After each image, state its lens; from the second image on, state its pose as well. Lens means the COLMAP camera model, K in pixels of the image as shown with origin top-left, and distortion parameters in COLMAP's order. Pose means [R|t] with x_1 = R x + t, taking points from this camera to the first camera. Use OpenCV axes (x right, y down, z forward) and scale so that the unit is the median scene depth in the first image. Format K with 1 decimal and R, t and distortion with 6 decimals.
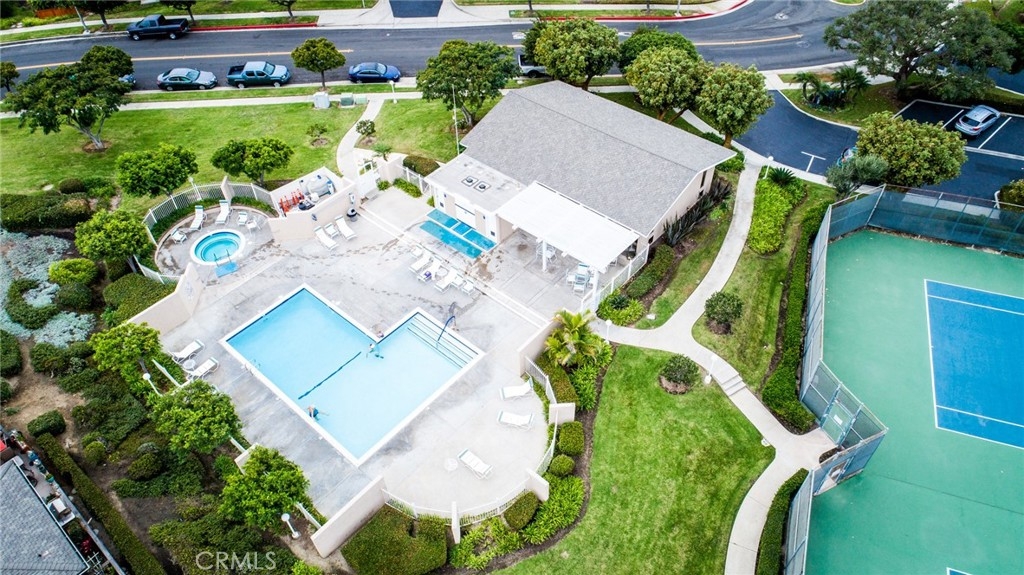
lens RADIAL K [[690.3, 0, 512.0], [0, 690.3, 287.5], [0, 0, 1]] dist [-0.011578, 0.006764]
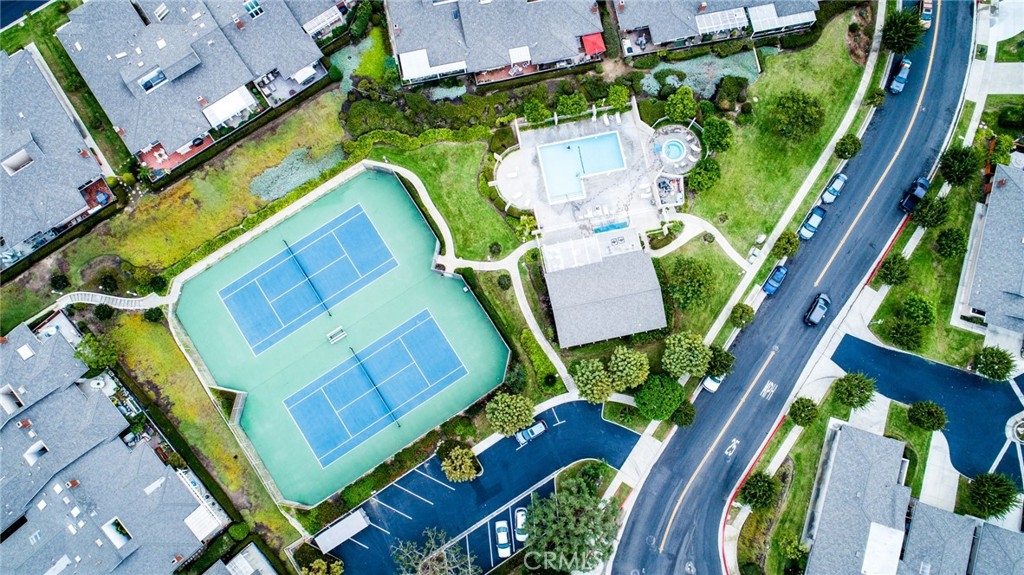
lens RADIAL K [[690.3, 0, 512.0], [0, 690.3, 287.5], [0, 0, 1]] dist [-0.011578, 0.006764]
pose [[-0.599222, 0.794425, -0.099105, 0.466390], [-0.567911, -0.334549, 0.752033, -1.593504], [0.564278, 0.506918, 0.651632, -0.535541]]
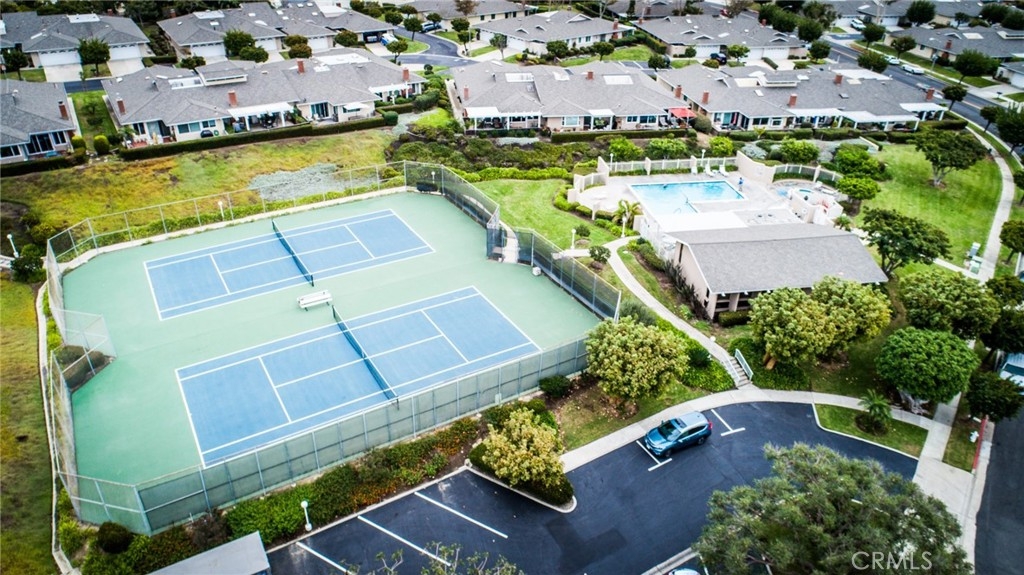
lens RADIAL K [[690.3, 0, 512.0], [0, 690.3, 287.5], [0, 0, 1]] dist [-0.011578, 0.006764]
pose [[-0.631237, 0.402407, -0.663030, 1.285106], [-0.559474, 0.355806, 0.748593, -0.863628], [0.537149, 0.843487, 0.000539, 0.793787]]
